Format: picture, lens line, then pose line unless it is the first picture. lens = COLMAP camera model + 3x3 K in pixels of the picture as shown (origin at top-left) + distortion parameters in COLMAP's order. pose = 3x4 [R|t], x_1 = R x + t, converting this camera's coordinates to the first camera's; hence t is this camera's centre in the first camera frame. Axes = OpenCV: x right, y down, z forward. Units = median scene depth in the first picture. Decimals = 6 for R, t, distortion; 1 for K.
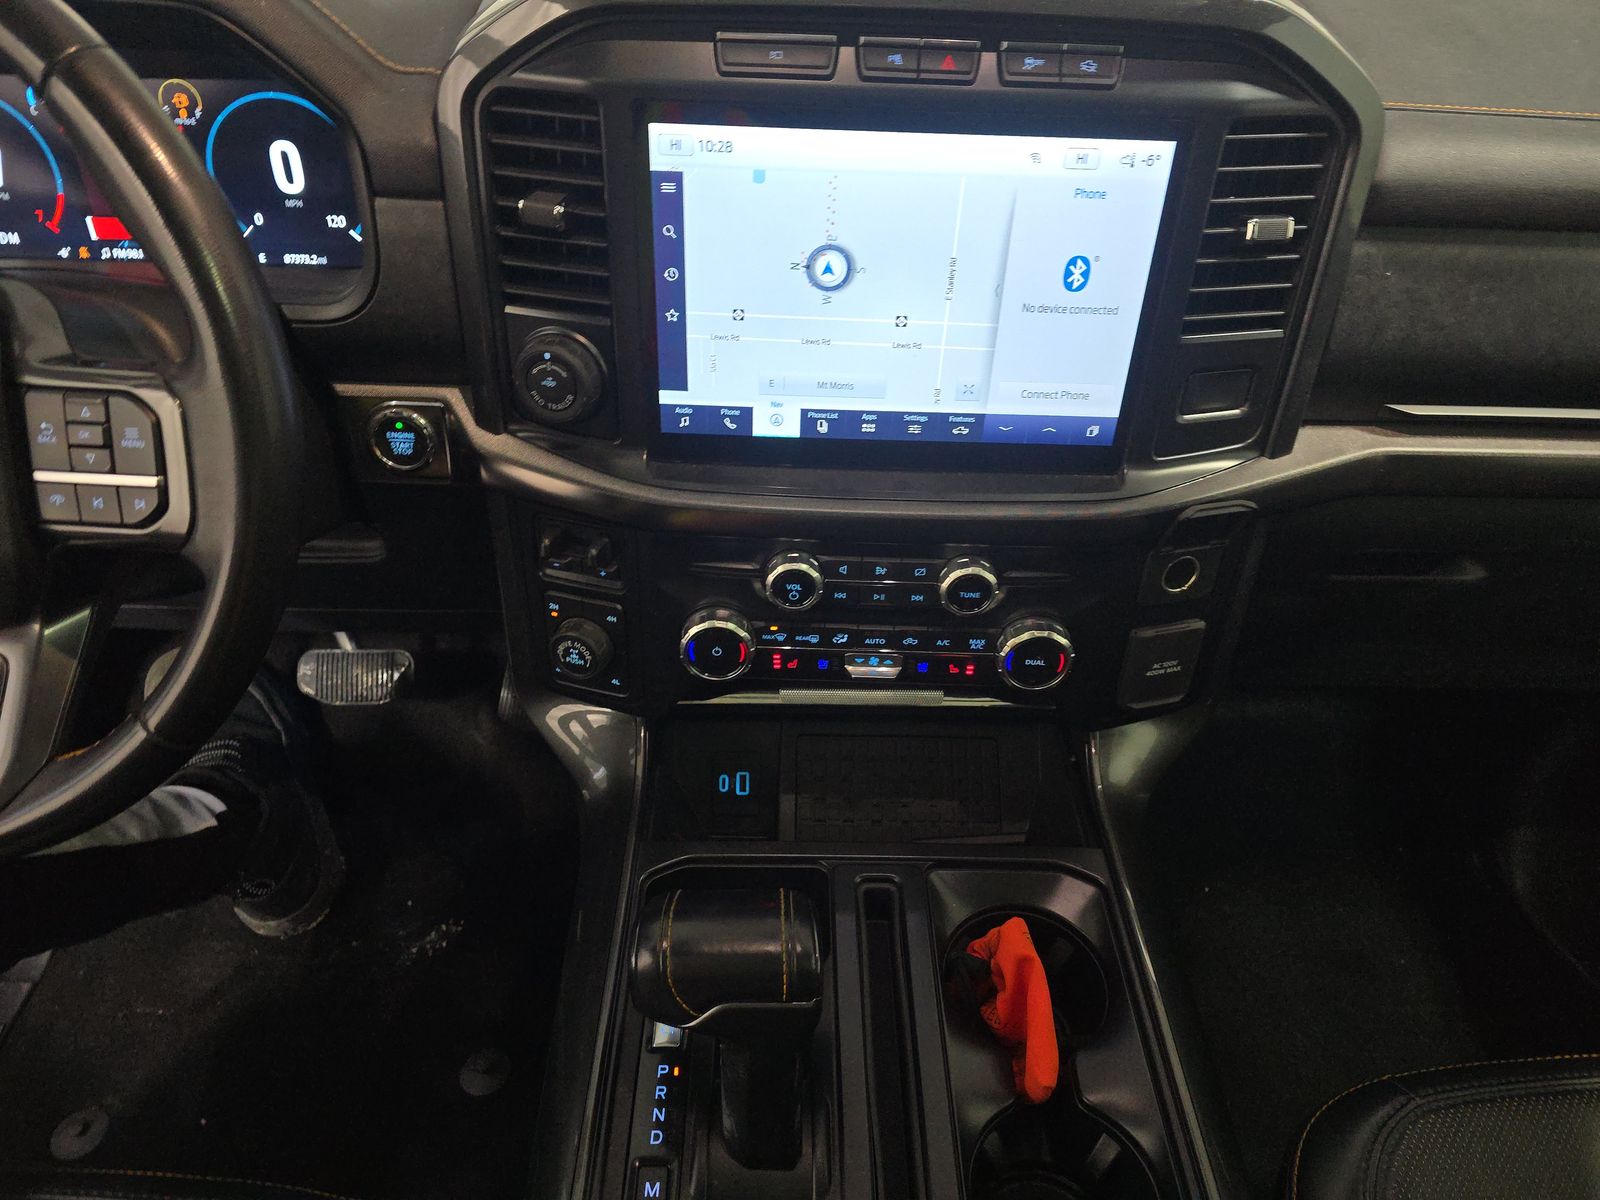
lens RADIAL K [[1075.6, 0, 804.0], [0, 1075.6, 597.8], [0, 0, 1]] dist [0.017720, -0.013204]
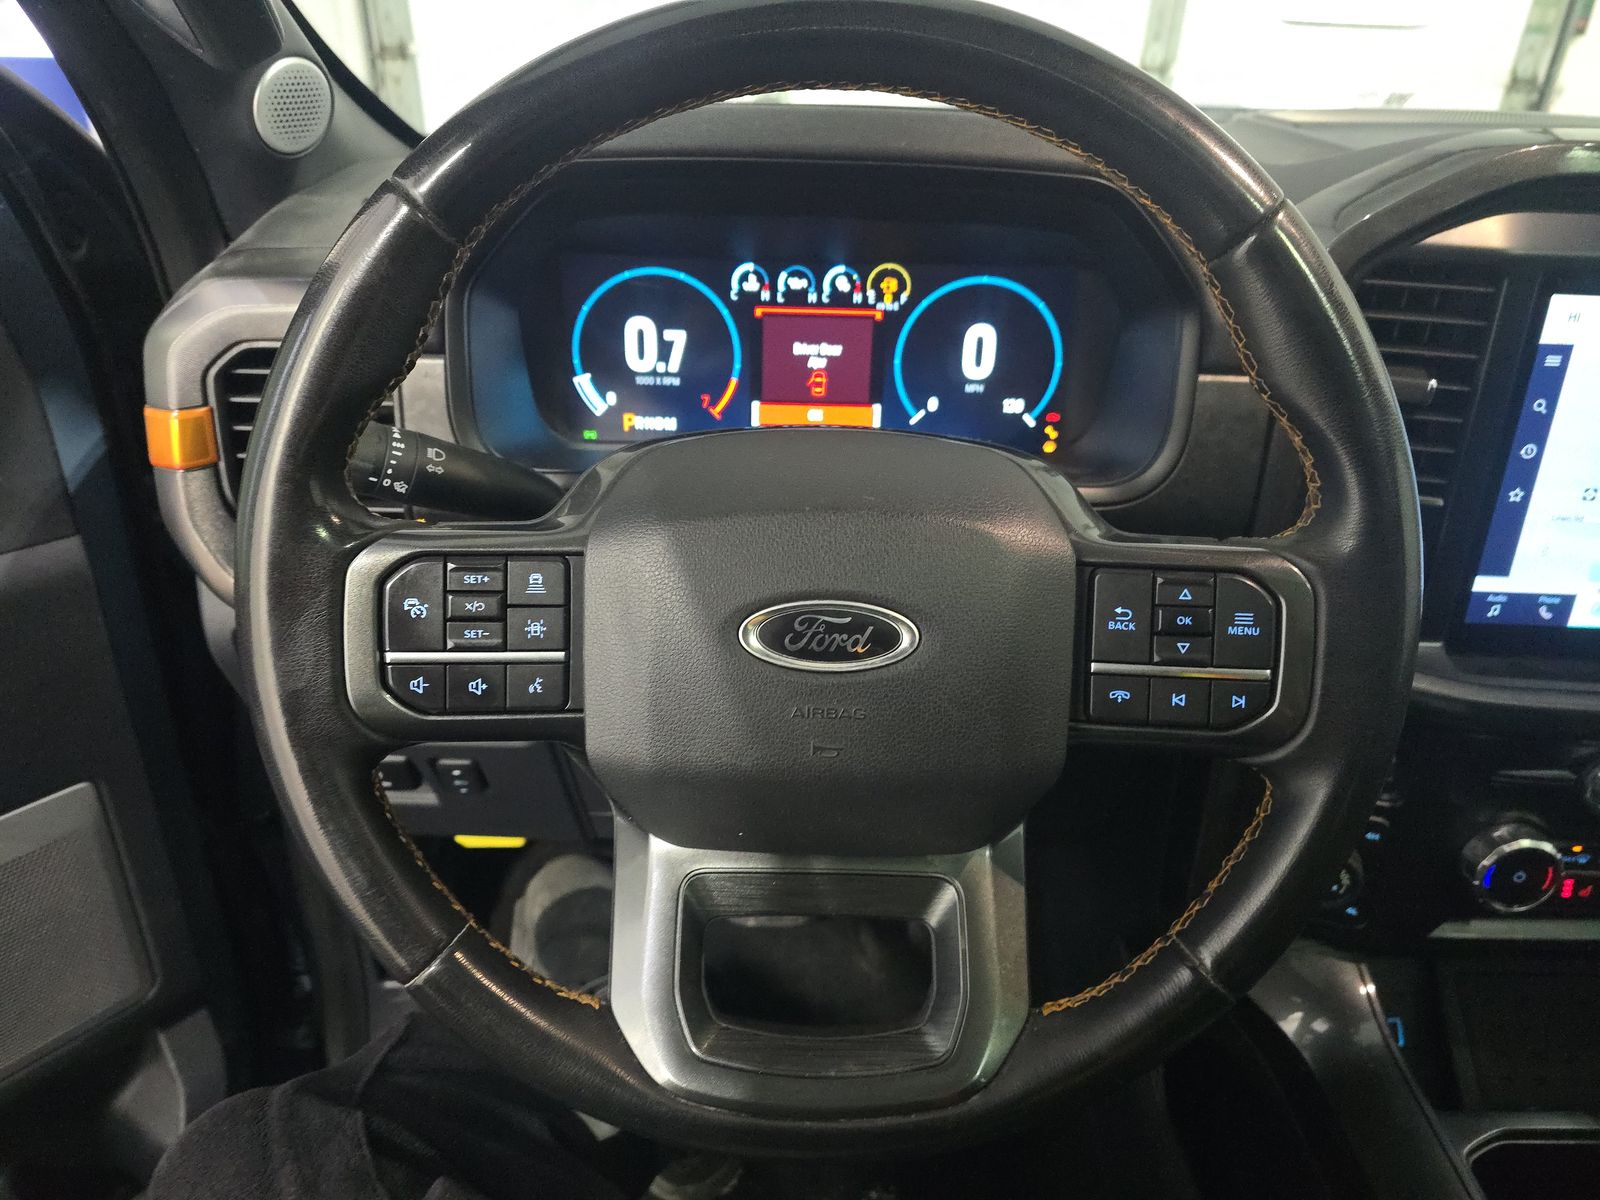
lens RADIAL K [[1075.6, 0, 795.3], [0, 1075.6, 587.7], [0, 0, 1]] dist [0.017720, -0.013204]
pose [[0.999949, -0.001290, 0.010026, -0.705211], [0.003245, 0.980279, -0.197594, -0.006393], [-0.009574, 0.197616, 0.980233, 0.117819]]
